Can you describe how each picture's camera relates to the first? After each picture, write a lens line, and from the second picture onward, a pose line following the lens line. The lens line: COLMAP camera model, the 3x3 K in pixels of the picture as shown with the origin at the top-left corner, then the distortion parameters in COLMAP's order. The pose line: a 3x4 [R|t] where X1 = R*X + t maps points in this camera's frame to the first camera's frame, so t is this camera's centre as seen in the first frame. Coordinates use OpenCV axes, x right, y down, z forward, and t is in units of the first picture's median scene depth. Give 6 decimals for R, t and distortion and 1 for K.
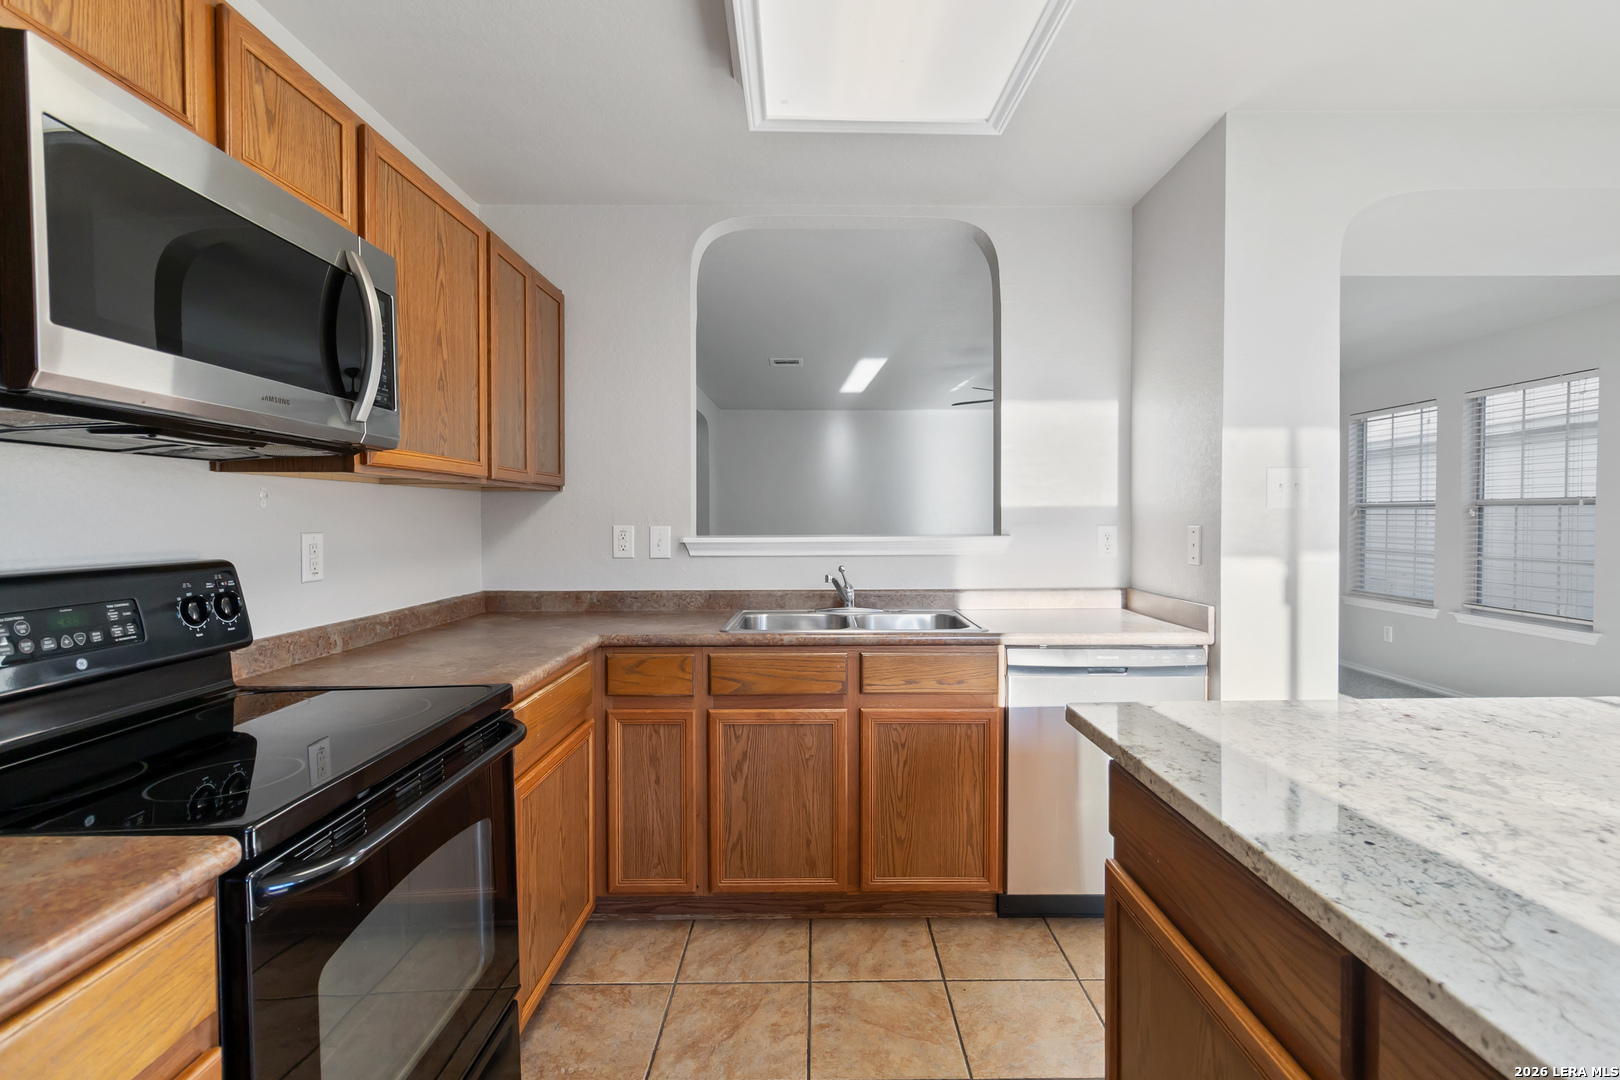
lens RADIAL K [[761.9, 0, 819.6], [0, 761.9, 530.3], [0, 0, 1]] dist [0.000830, 0.002000]
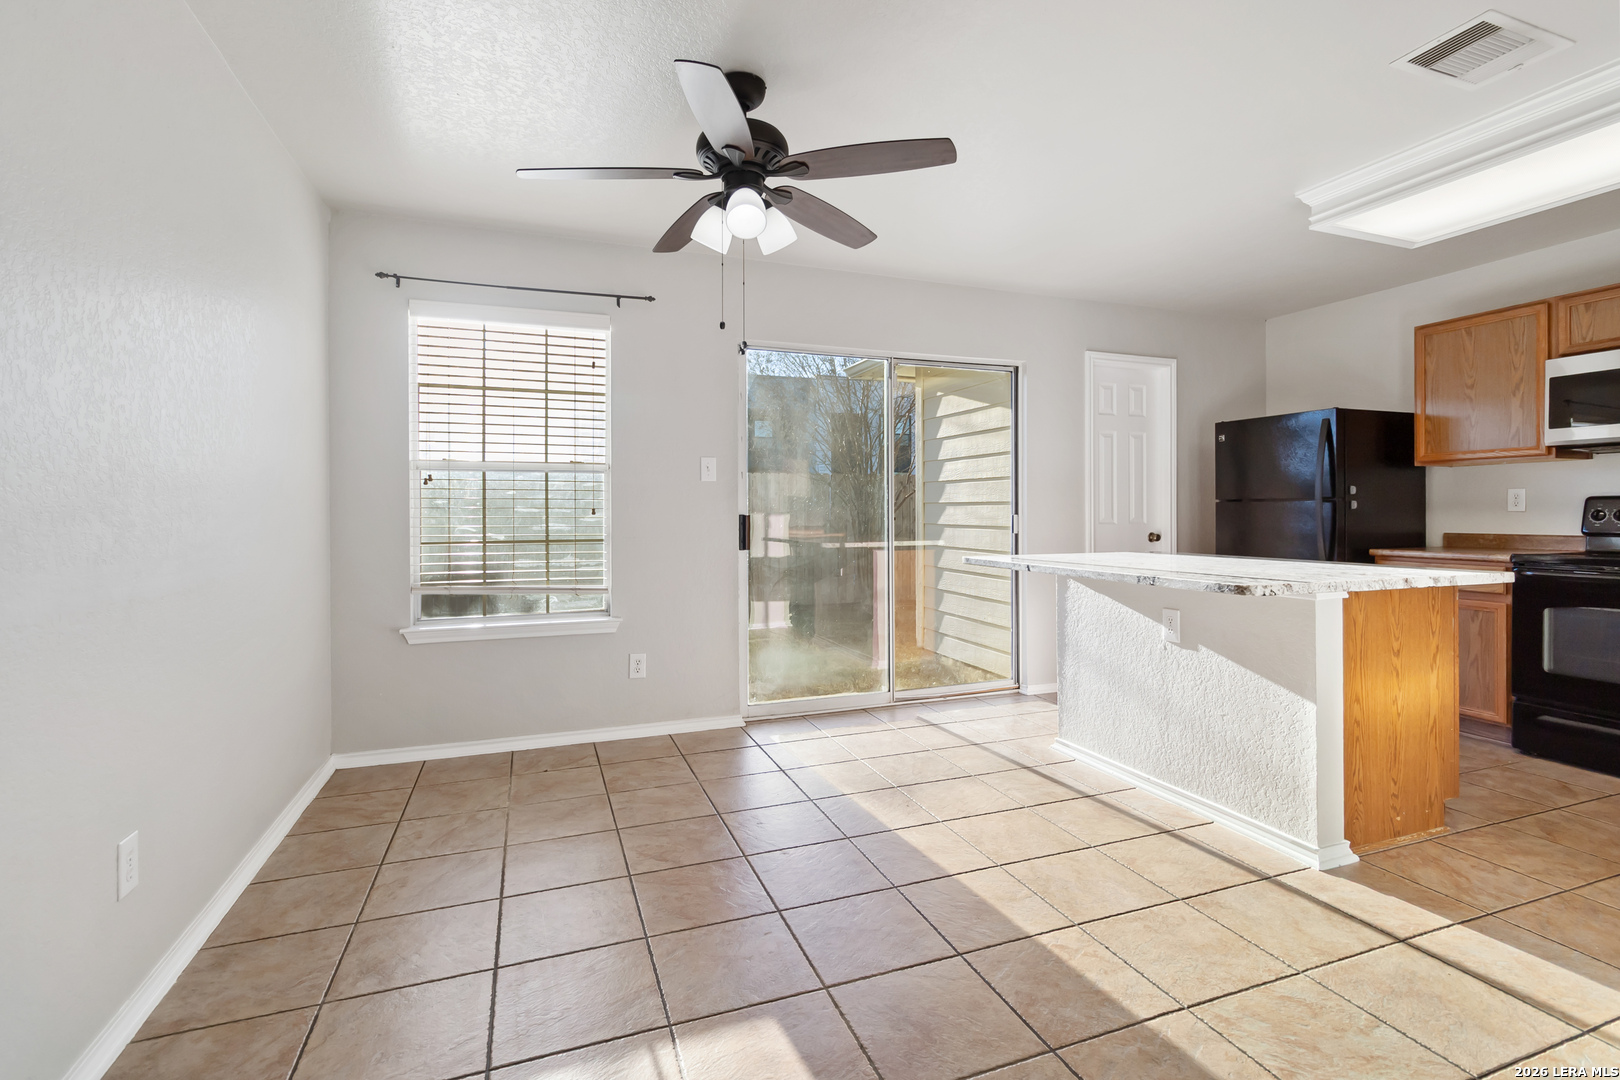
lens RADIAL K [[761.9, 0, 824.9], [0, 761.9, 516.2], [0, 0, 1]] dist [0.000830, 0.002000]
pose [[-0.935844, 0.008996, -0.352299, 1.957414], [0.000552, 0.999710, 0.024061, 0.043501], [0.352413, 0.022323, -0.935578, 1.680600]]
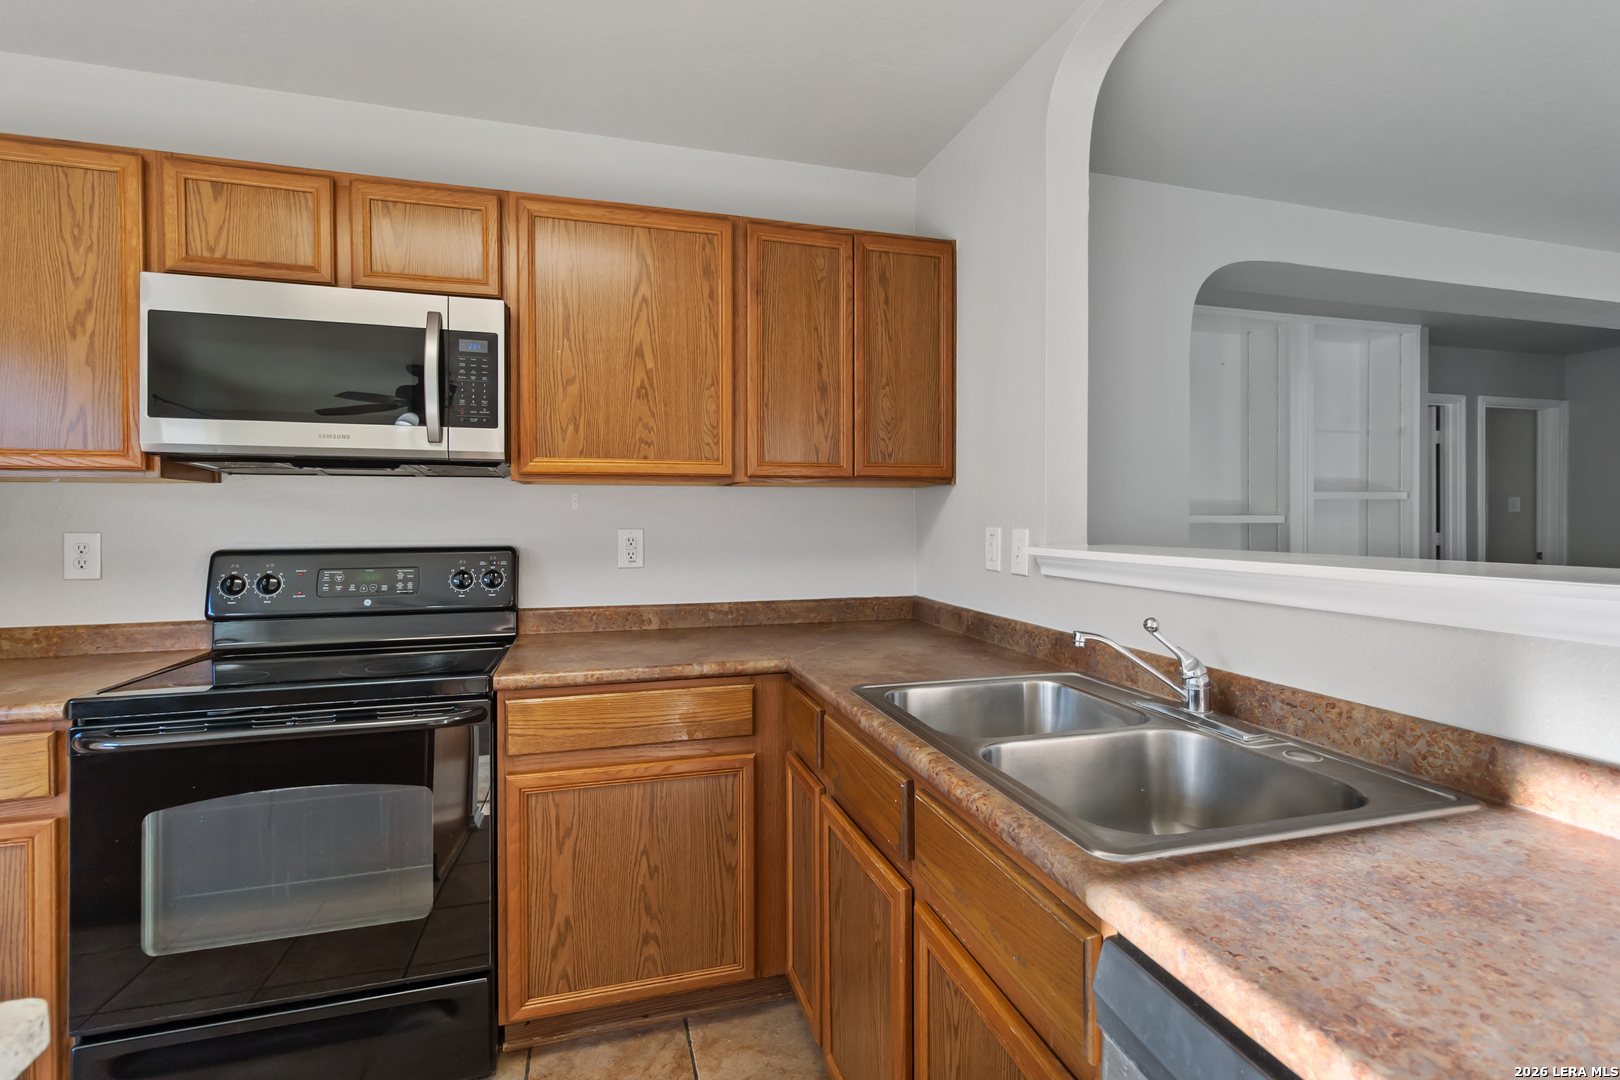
lens RADIAL K [[761.9, 0, 825.0], [0, 761.9, 519.8], [0, 0, 1]] dist [0.000830, 0.002000]
pose [[0.290393, 0.006948, -0.956882, 0.660022], [-0.015613, 0.999875, 0.002522, -0.020380], [0.956780, 0.014208, 0.290465, 1.018289]]
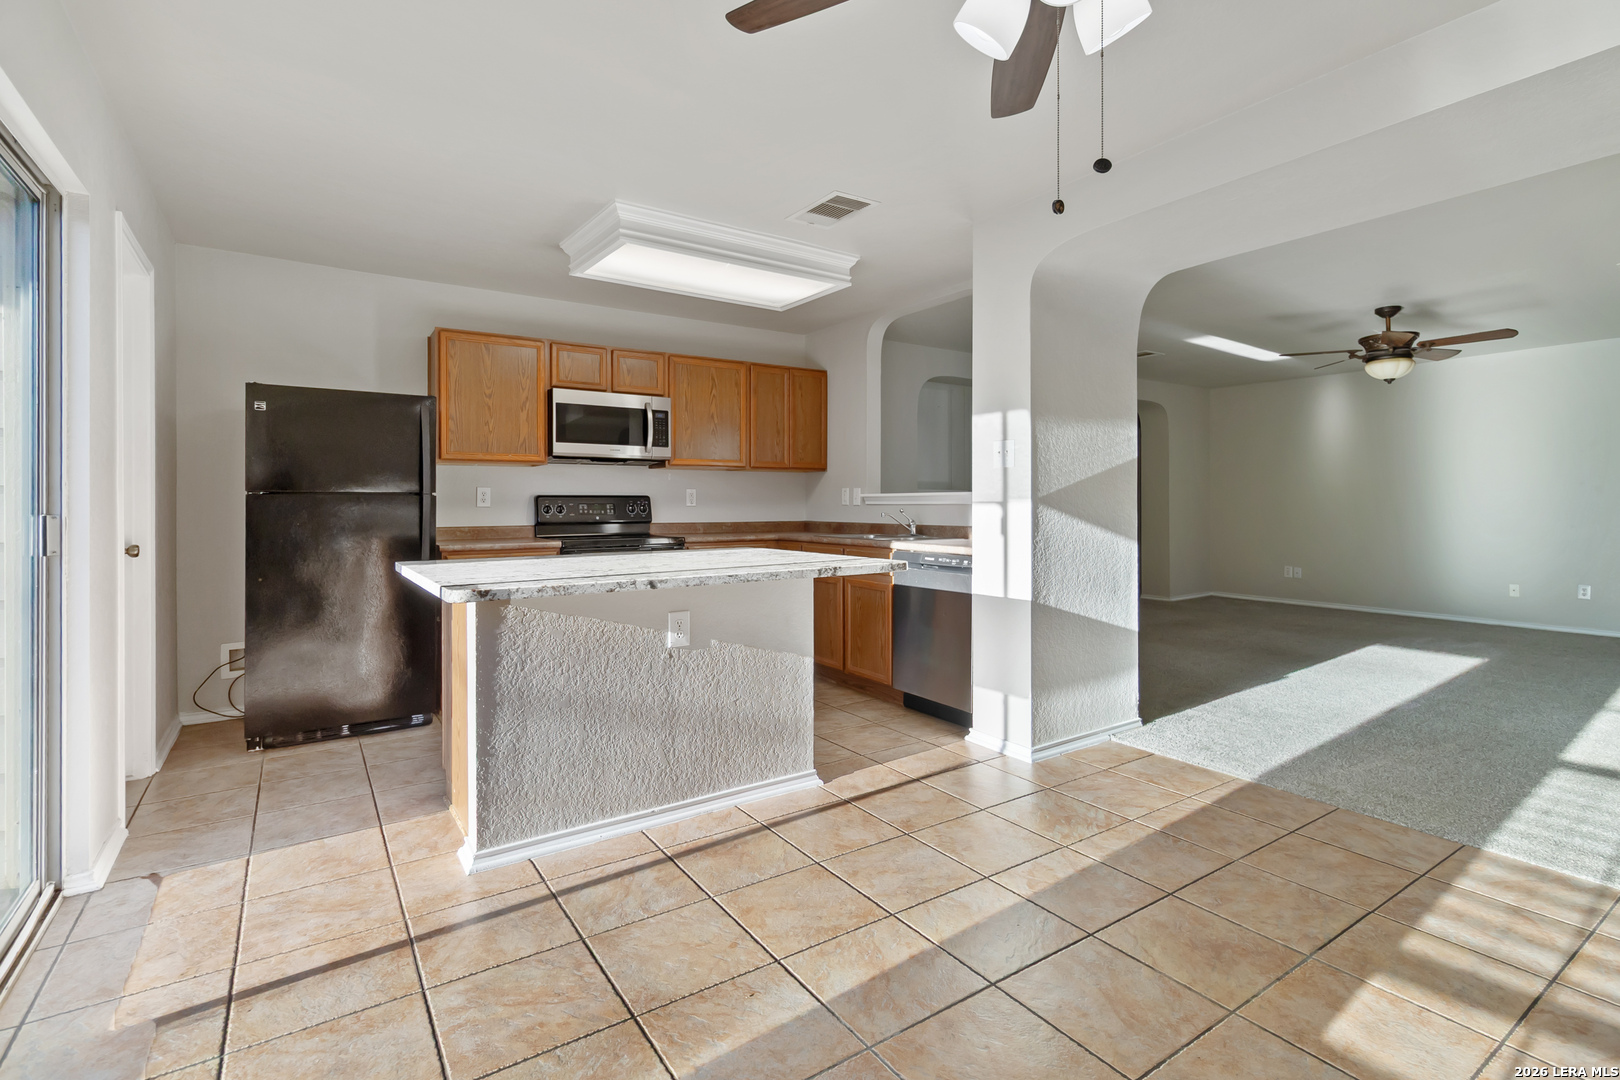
lens RADIAL K [[761.9, 0, 820.8], [0, 761.9, 503.3], [0, 0, 1]] dist [0.000830, 0.002000]
pose [[0.557825, 0.003268, -0.829952, 2.102898], [-0.014557, 0.999877, -0.005847, 0.071755], [0.829831, 0.015344, 0.557804, -0.190037]]
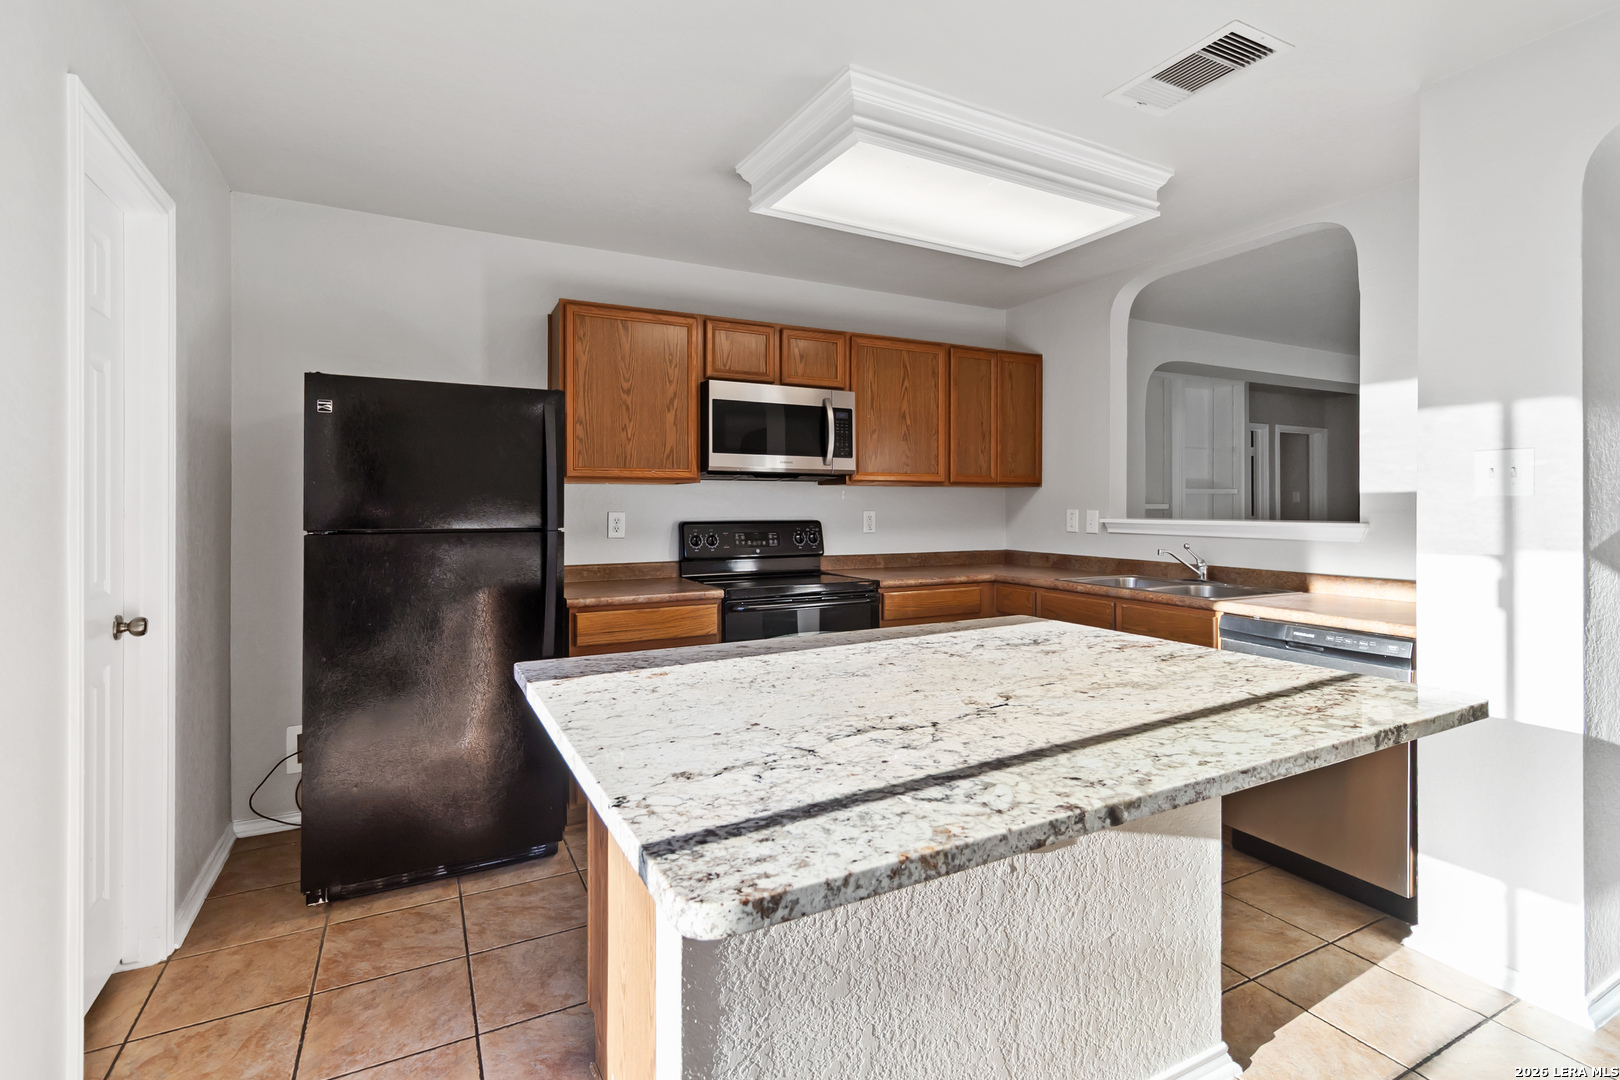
lens RADIAL K [[761.9, 0, 820.4], [0, 761.9, 502.6], [0, 0, 1]] dist [0.000830, 0.002000]
pose [[0.461780, 0.001376, -0.886993, 1.298439], [-0.016805, 0.999833, -0.007198, -0.001043], [0.886835, 0.018229, 0.461726, -0.140647]]
